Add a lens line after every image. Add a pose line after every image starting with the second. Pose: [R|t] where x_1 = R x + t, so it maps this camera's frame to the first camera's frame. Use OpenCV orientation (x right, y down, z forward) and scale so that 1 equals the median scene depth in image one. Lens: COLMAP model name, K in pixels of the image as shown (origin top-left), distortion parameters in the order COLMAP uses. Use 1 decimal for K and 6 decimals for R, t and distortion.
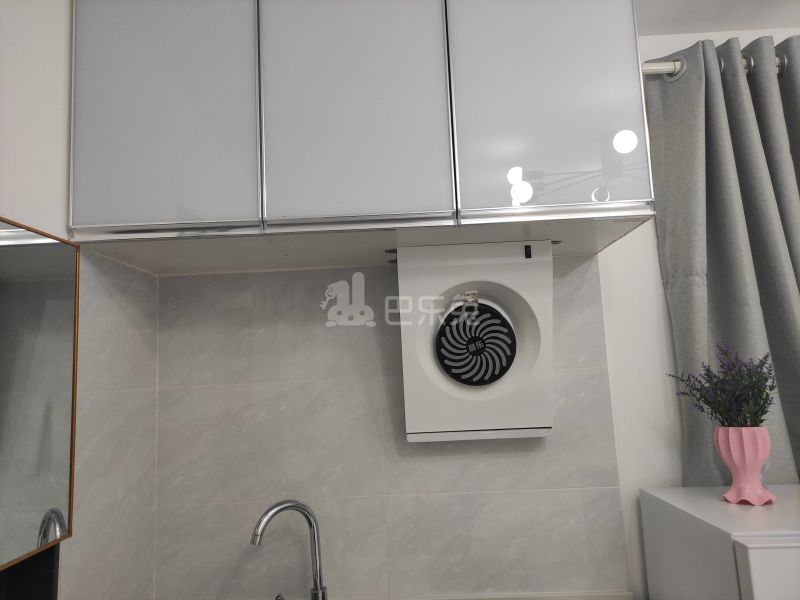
lens RADIAL K [[593.6, 0, 402.5], [0, 593.6, 295.7], [0, 0, 1]] dist [0.062738, -0.081861]
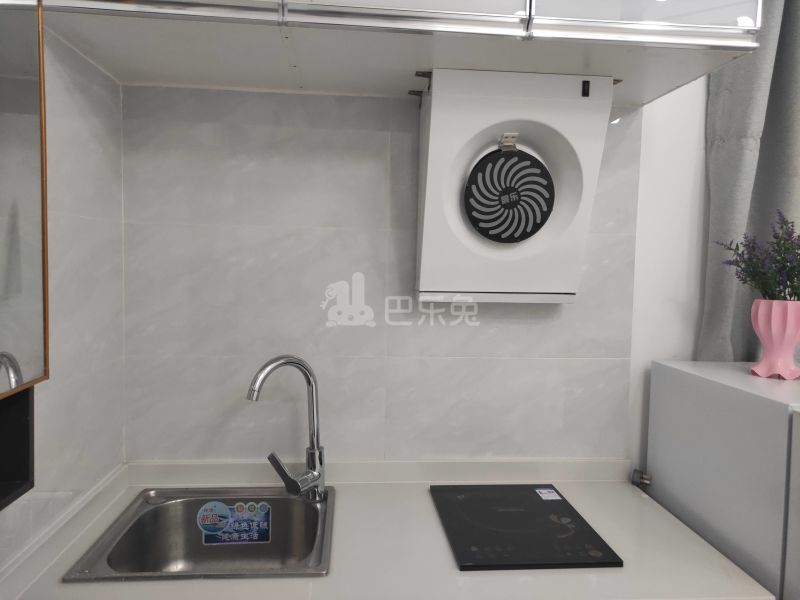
lens RADIAL K [[593.6, 0, 402.5], [0, 593.6, 295.7], [0, 0, 1]] dist [0.062738, -0.081861]
pose [[0.990800, 0.057295, 0.122607, -0.132163], [-0.079908, 0.978852, 0.188318, 0.072872], [-0.109224, -0.196383, 0.974425, 0.131933]]
